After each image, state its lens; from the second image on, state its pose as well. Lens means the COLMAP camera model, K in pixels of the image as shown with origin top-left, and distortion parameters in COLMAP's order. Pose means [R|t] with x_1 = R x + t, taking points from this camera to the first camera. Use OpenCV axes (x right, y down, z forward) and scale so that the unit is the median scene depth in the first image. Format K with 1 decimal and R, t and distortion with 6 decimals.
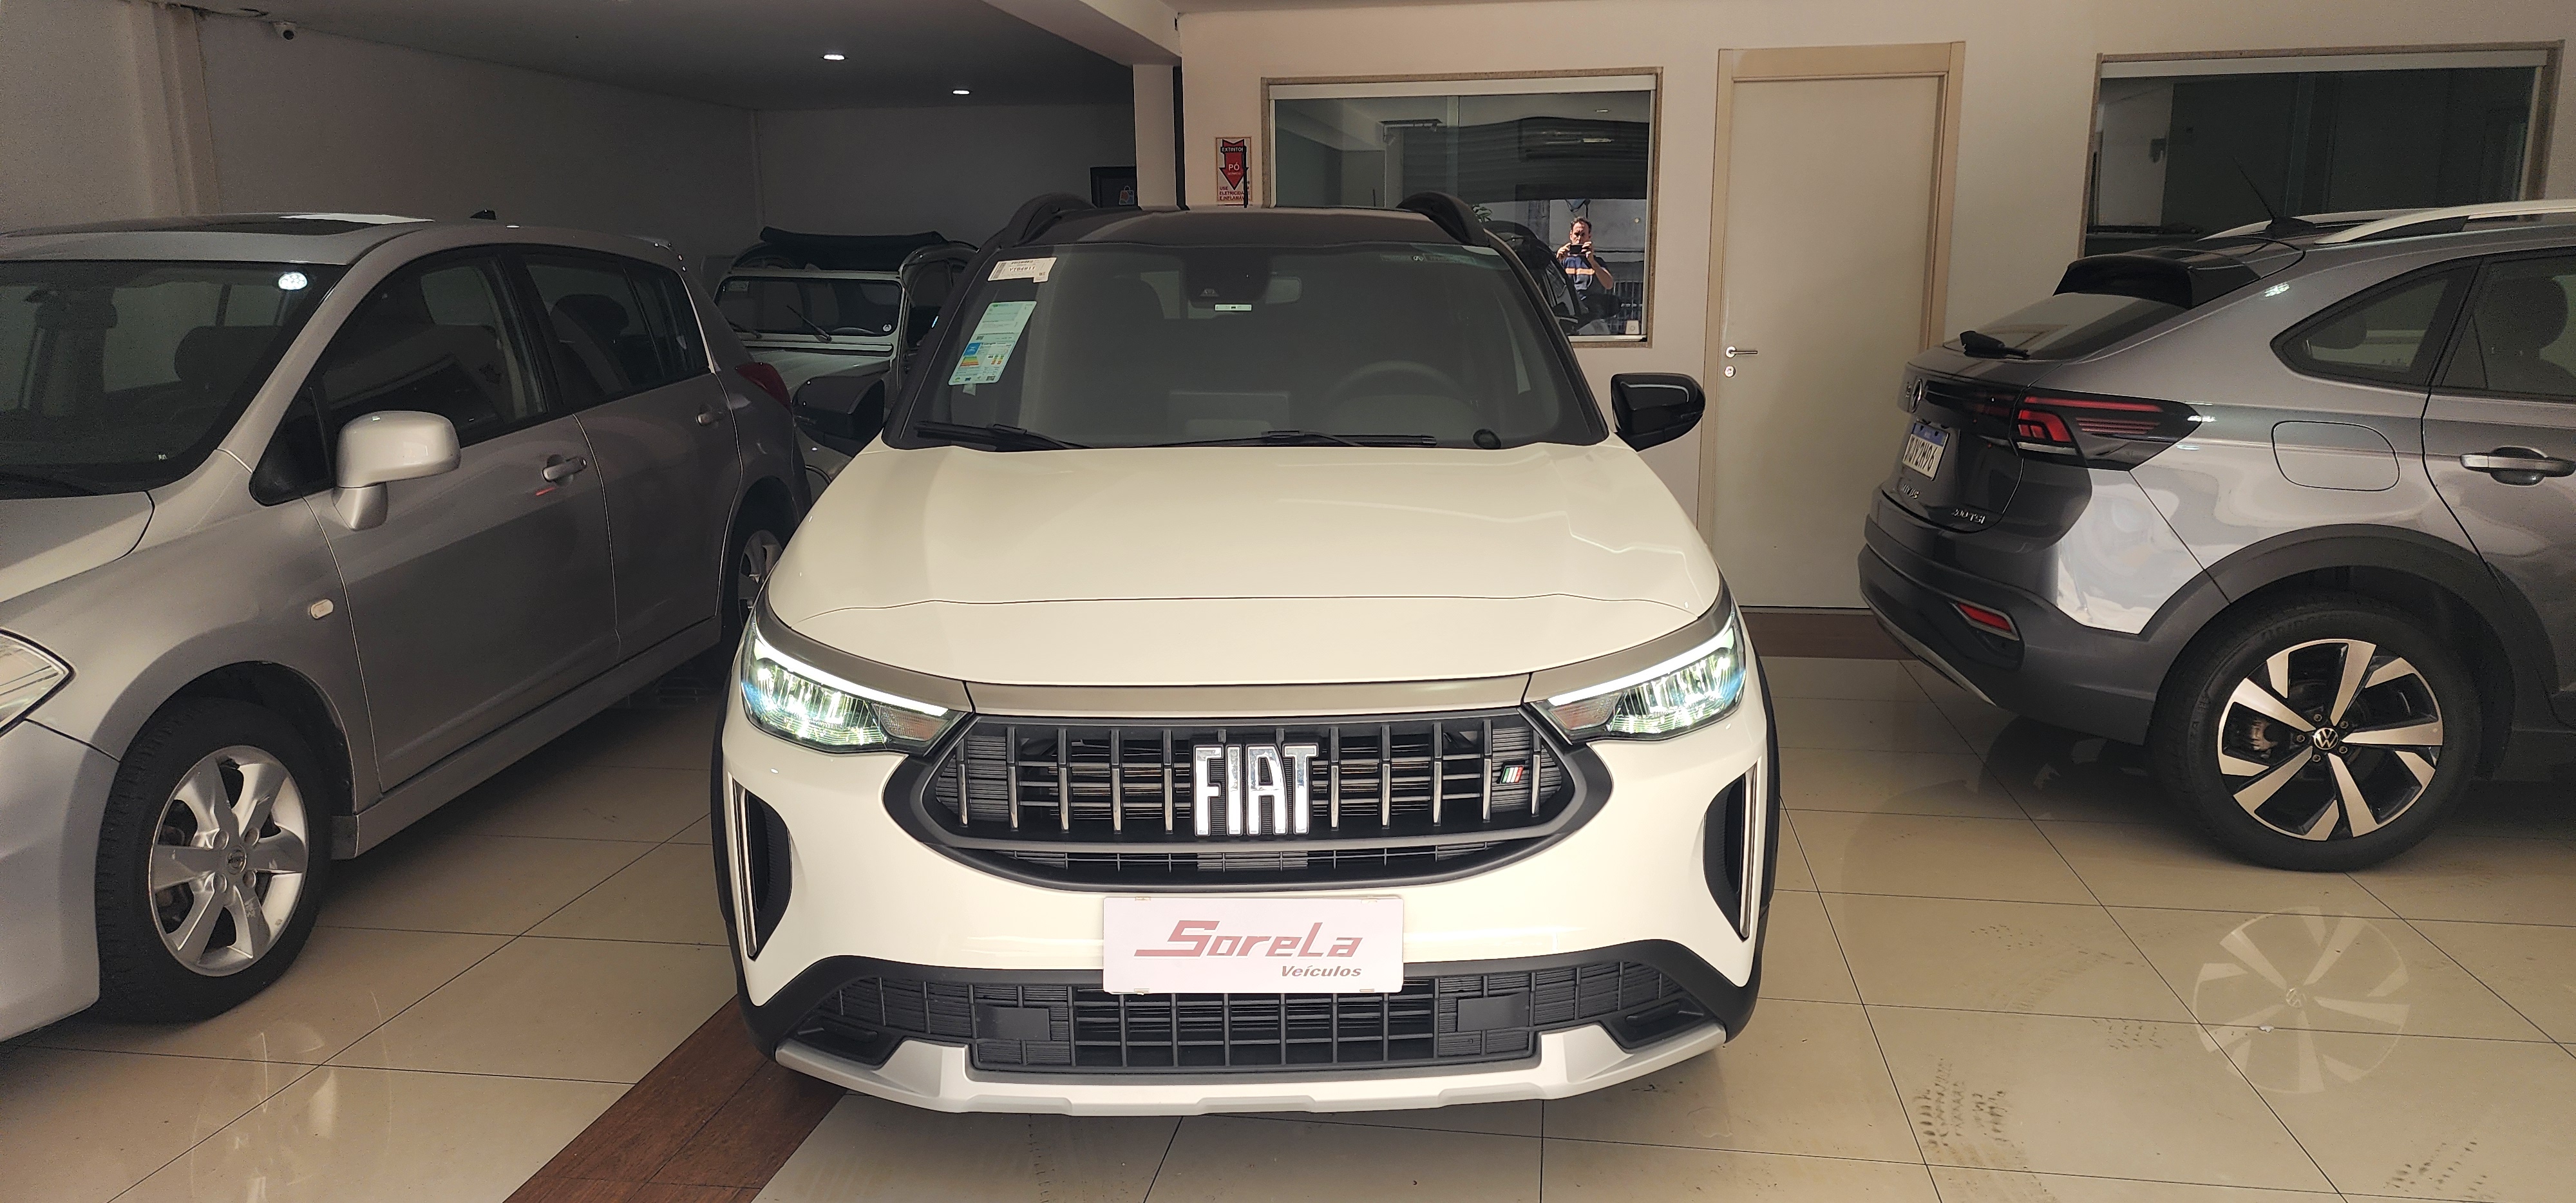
lens RADIAL K [[1744.1, 0, 1288.0], [0, 1744.1, 601.5], [0, 0, 1]] dist [0.042243, 0.000742]
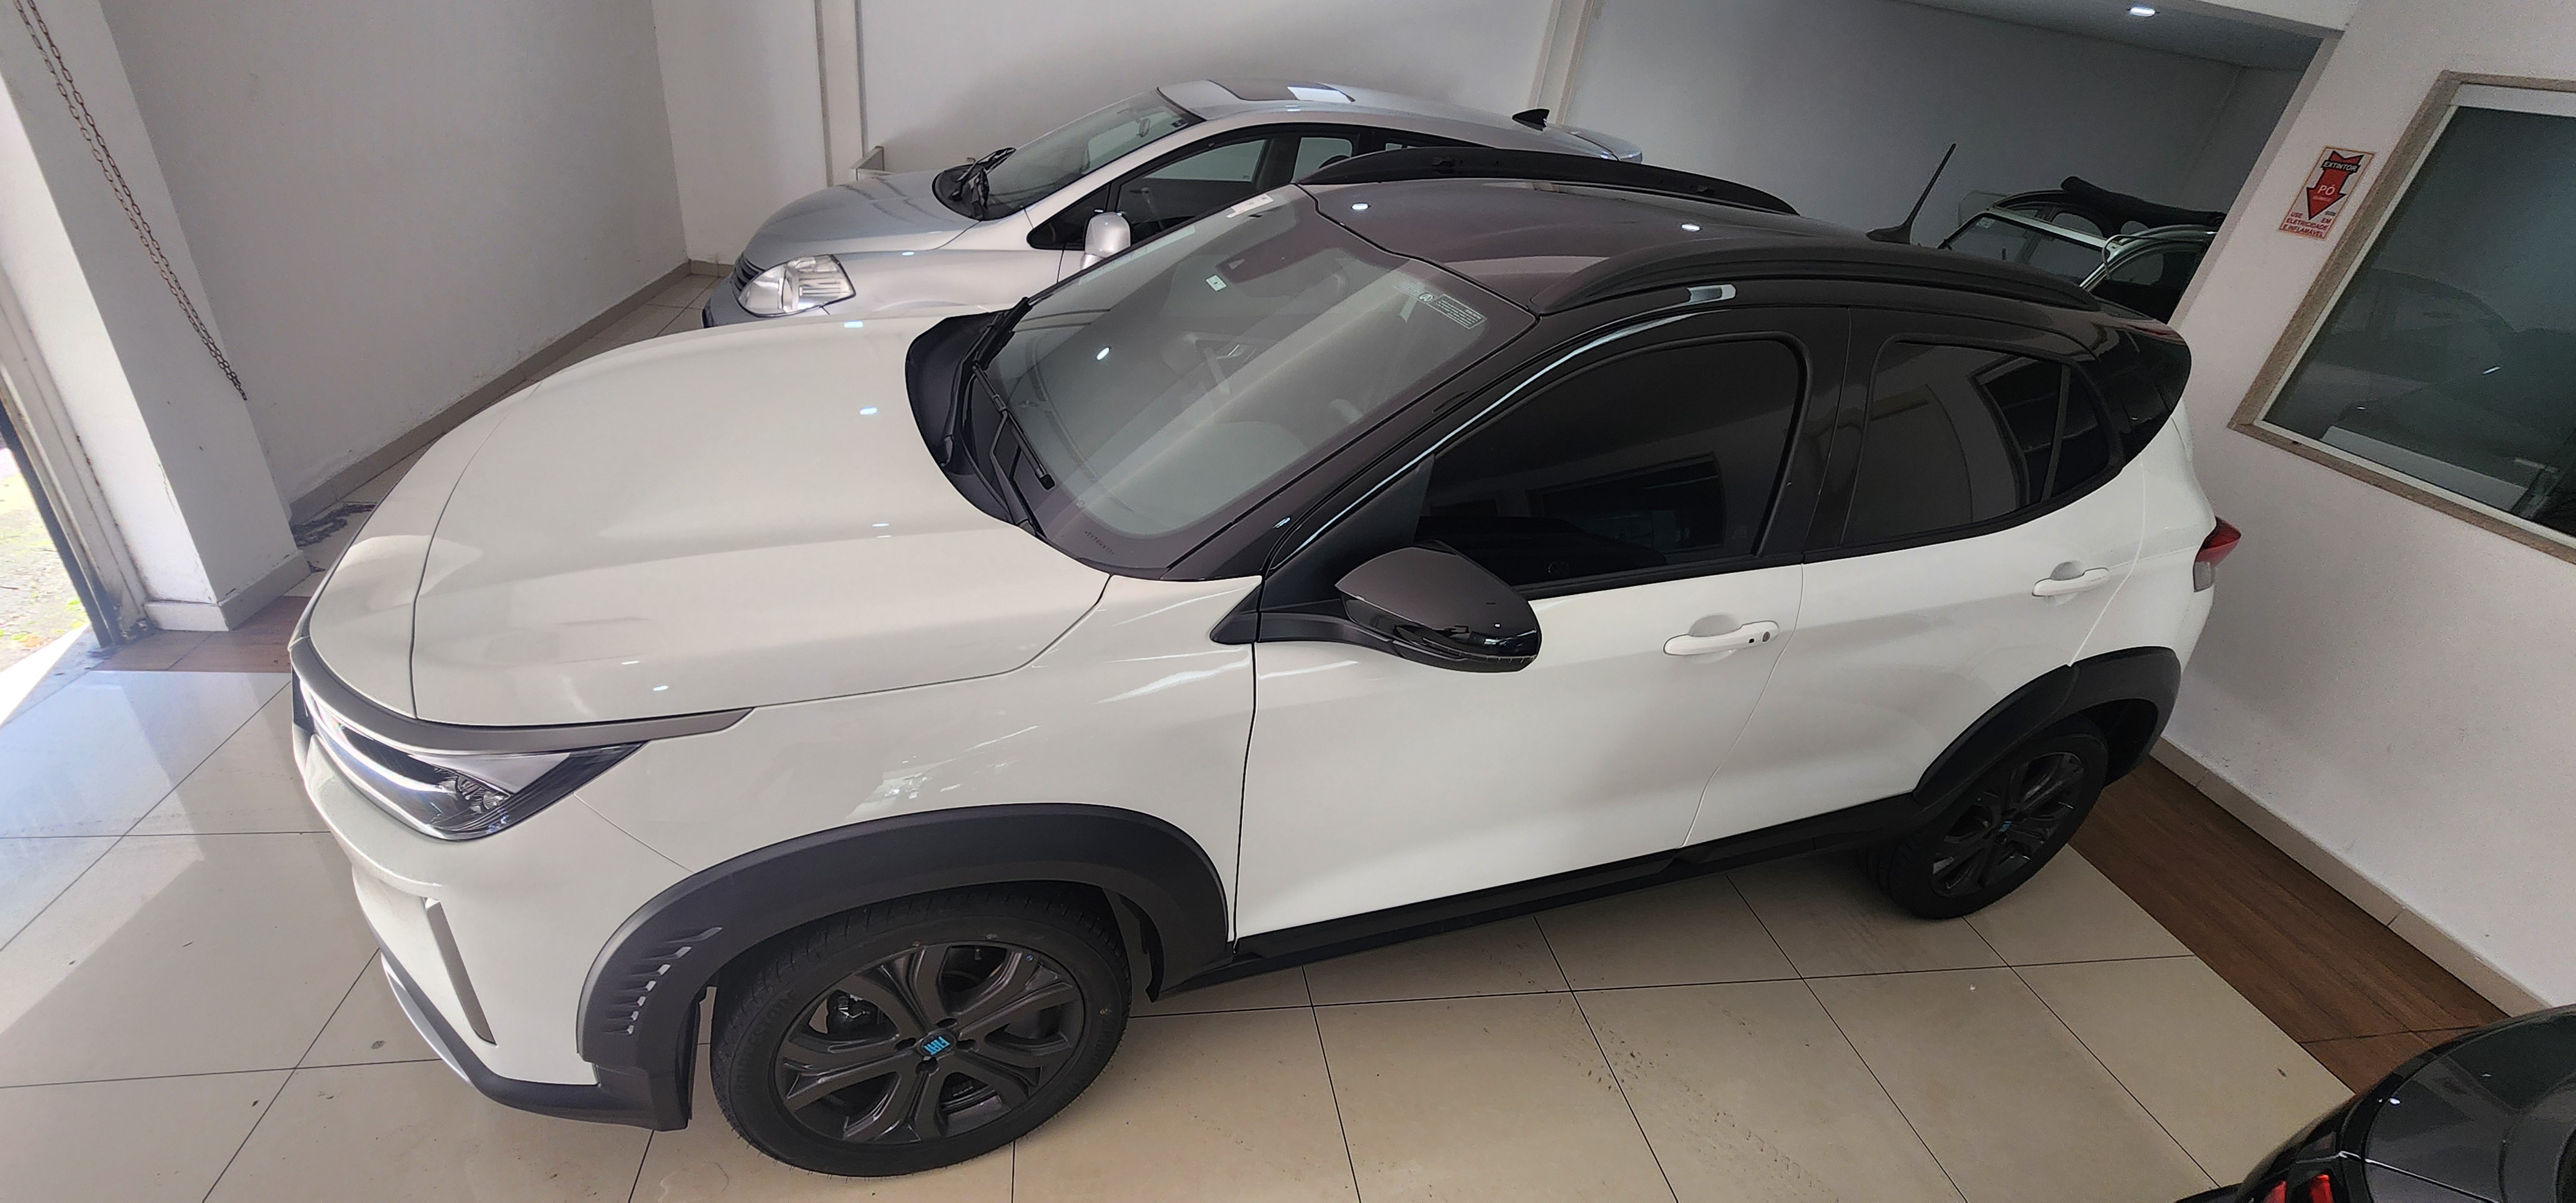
lens RADIAL K [[1077.2, 0, 1288.0], [0, 1077.2, 601.5], [0, 0, 1]] dist [-0.000479, -0.000456]
pose [[0.316478, 0.503092, -0.804202, 0.821552], [-0.318363, 0.854937, 0.409546, -0.408720], [0.893581, 0.126416, 0.430734, 1.198782]]
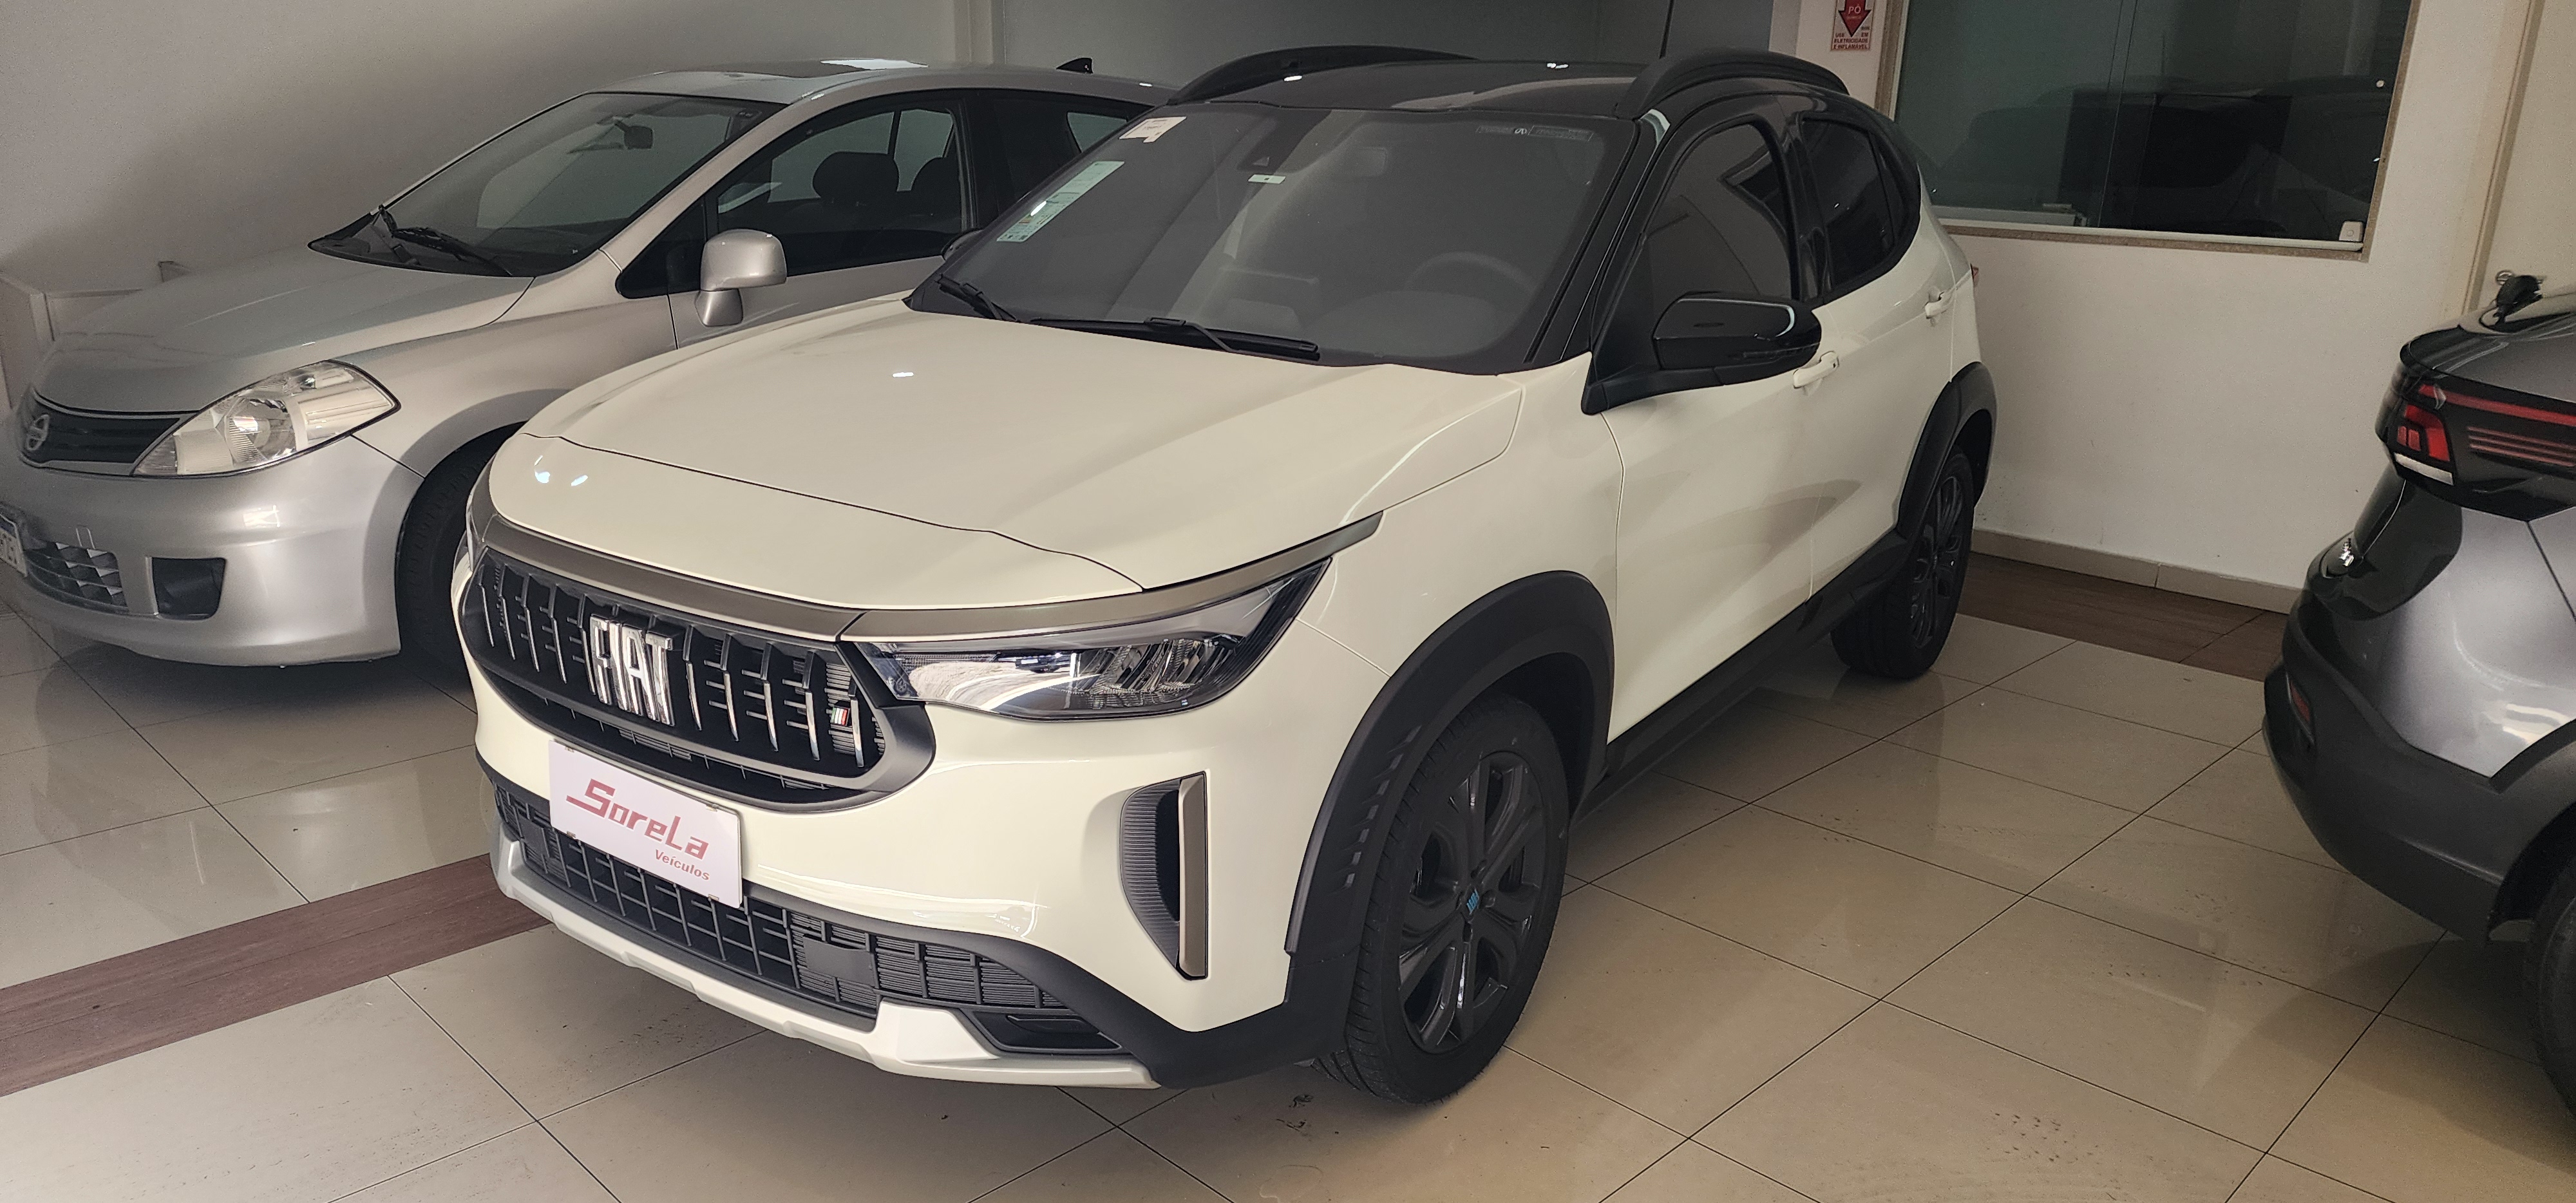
lens RADIAL K [[1702.6, 0, 1288.0], [0, 1702.6, 601.5], [0, 0, 1]] dist [0.075052, -0.109482]
pose [[0.797782, 0.194239, -0.570802, 0.809737], [-0.140937, 0.980537, 0.136689, -0.114422], [0.586243, -0.028601, 0.809630, 0.414304]]
